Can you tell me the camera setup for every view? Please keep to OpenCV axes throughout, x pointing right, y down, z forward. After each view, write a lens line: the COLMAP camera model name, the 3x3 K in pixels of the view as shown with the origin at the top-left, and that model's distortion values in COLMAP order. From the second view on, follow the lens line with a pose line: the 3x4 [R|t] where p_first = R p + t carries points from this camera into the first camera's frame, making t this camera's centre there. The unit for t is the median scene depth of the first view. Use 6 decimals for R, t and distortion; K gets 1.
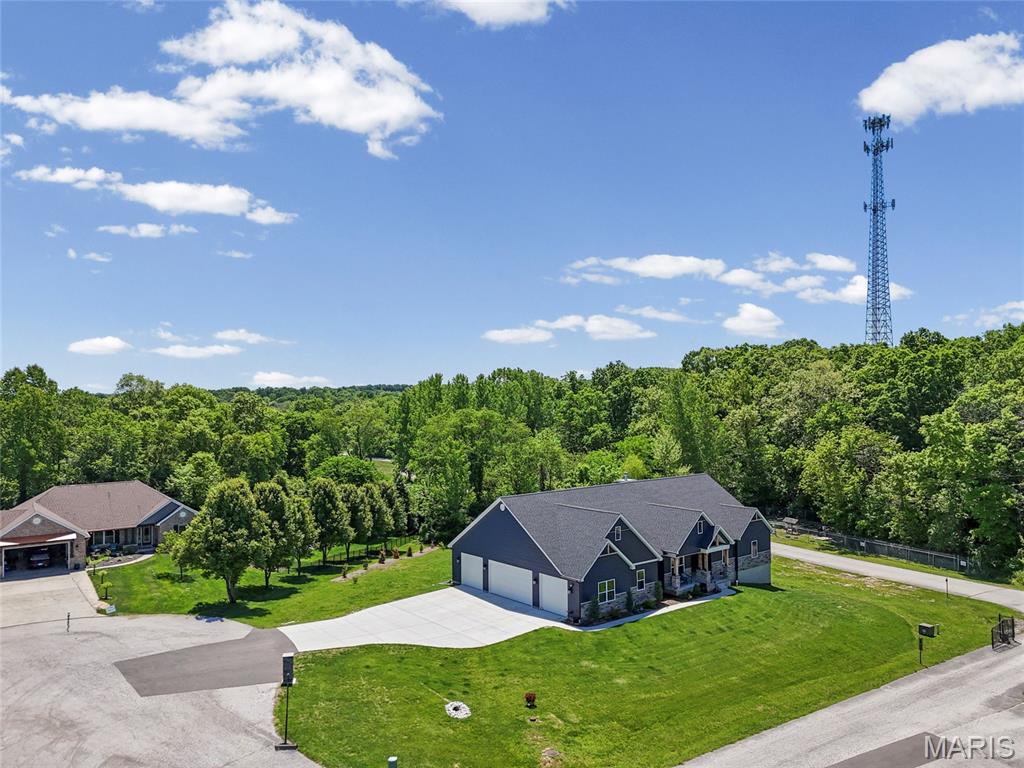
lens RADIAL K [[752.7, 0, 512.0], [0, 752.7, 384.0], [0, 0, 1]] dist [0.078604, -0.073342]
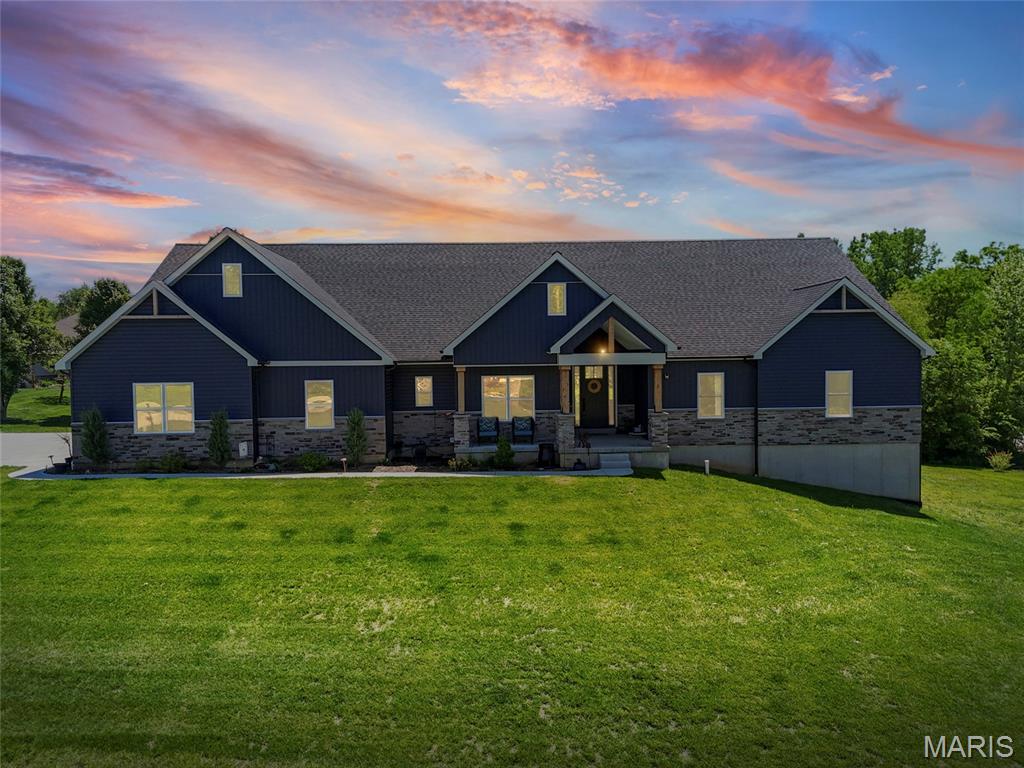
lens RADIAL K [[752.7, 0, 512.0], [0, 752.7, 384.0], [0, 0, 1]] dist [0.078604, -0.073342]
pose [[0.786480, 0.018183, -0.617348, 0.464308], [0.017012, 0.998550, 0.051083, 0.212646], [0.617382, -0.050678, 0.785030, 0.695798]]
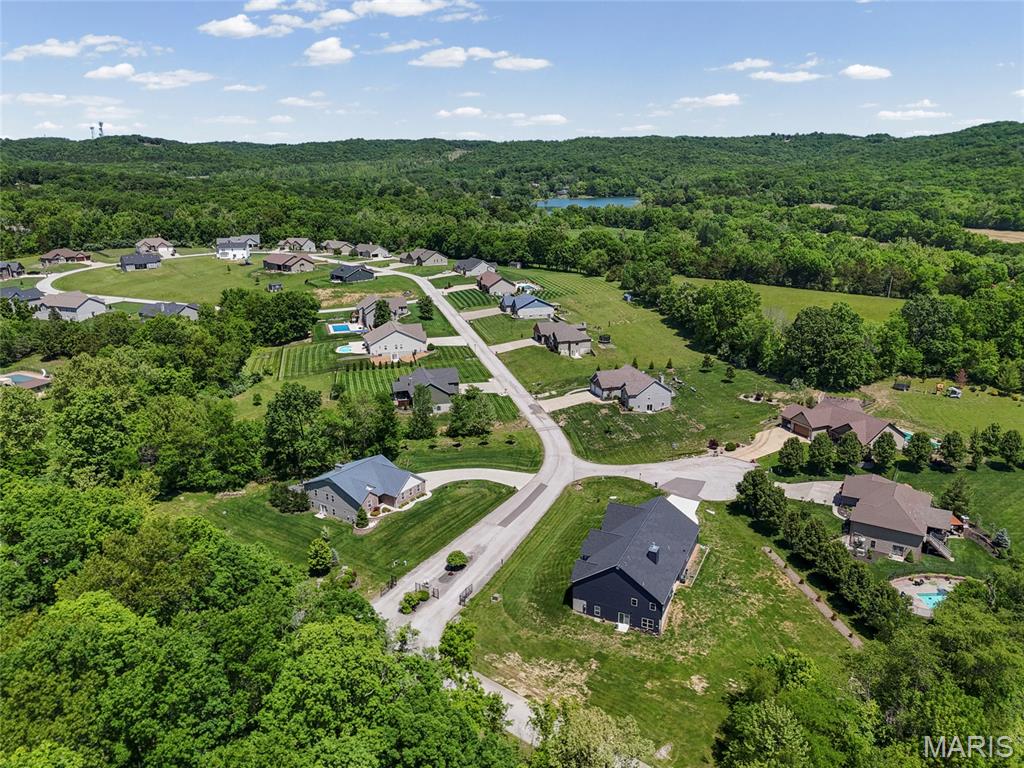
lens RADIAL K [[752.7, 0, 512.0], [0, 752.7, 384.0], [0, 0, 1]] dist [0.078604, -0.073342]
pose [[-0.907188, 0.139243, -0.397015, 1.213295], [0.029522, 0.962387, 0.270074, -0.777835], [0.419688, 0.233287, -0.877177, 2.632453]]
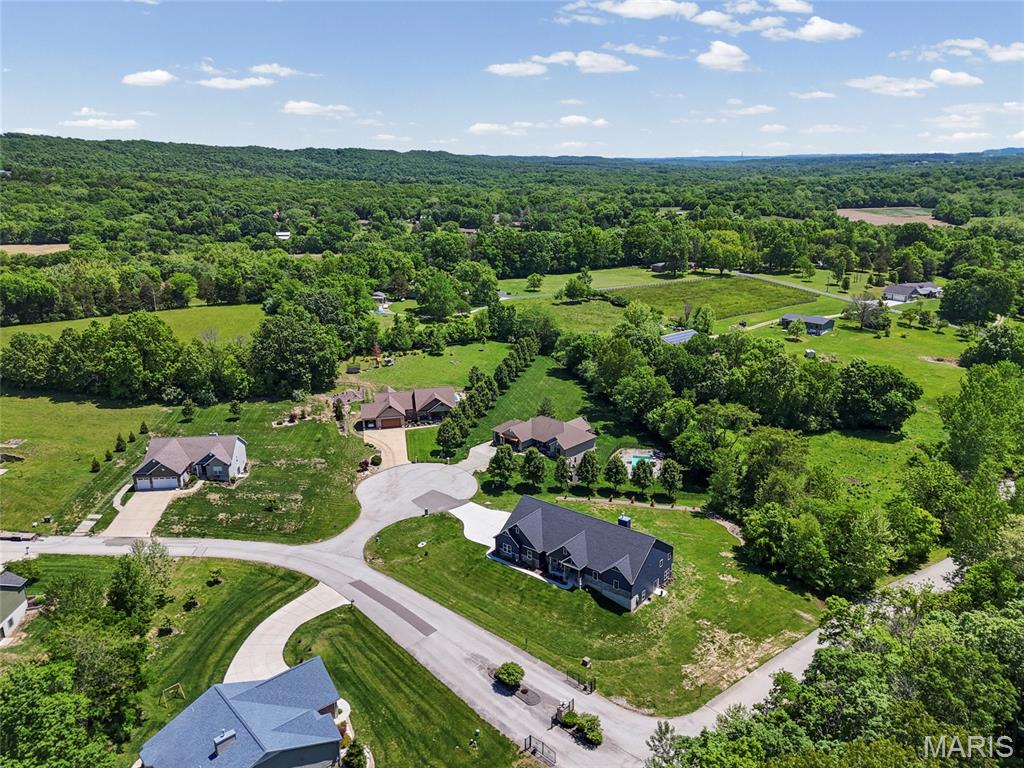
lens RADIAL K [[750.1, 0, 512.0], [0, 750.1, 384.0], [0, 0, 1]] dist [0.092600, -0.104718]
pose [[0.206904, 0.286235, -0.935553, 1.948269], [0.026677, 0.954239, 0.297852, -0.824632], [0.977997, -0.086585, 0.189800, 0.531511]]
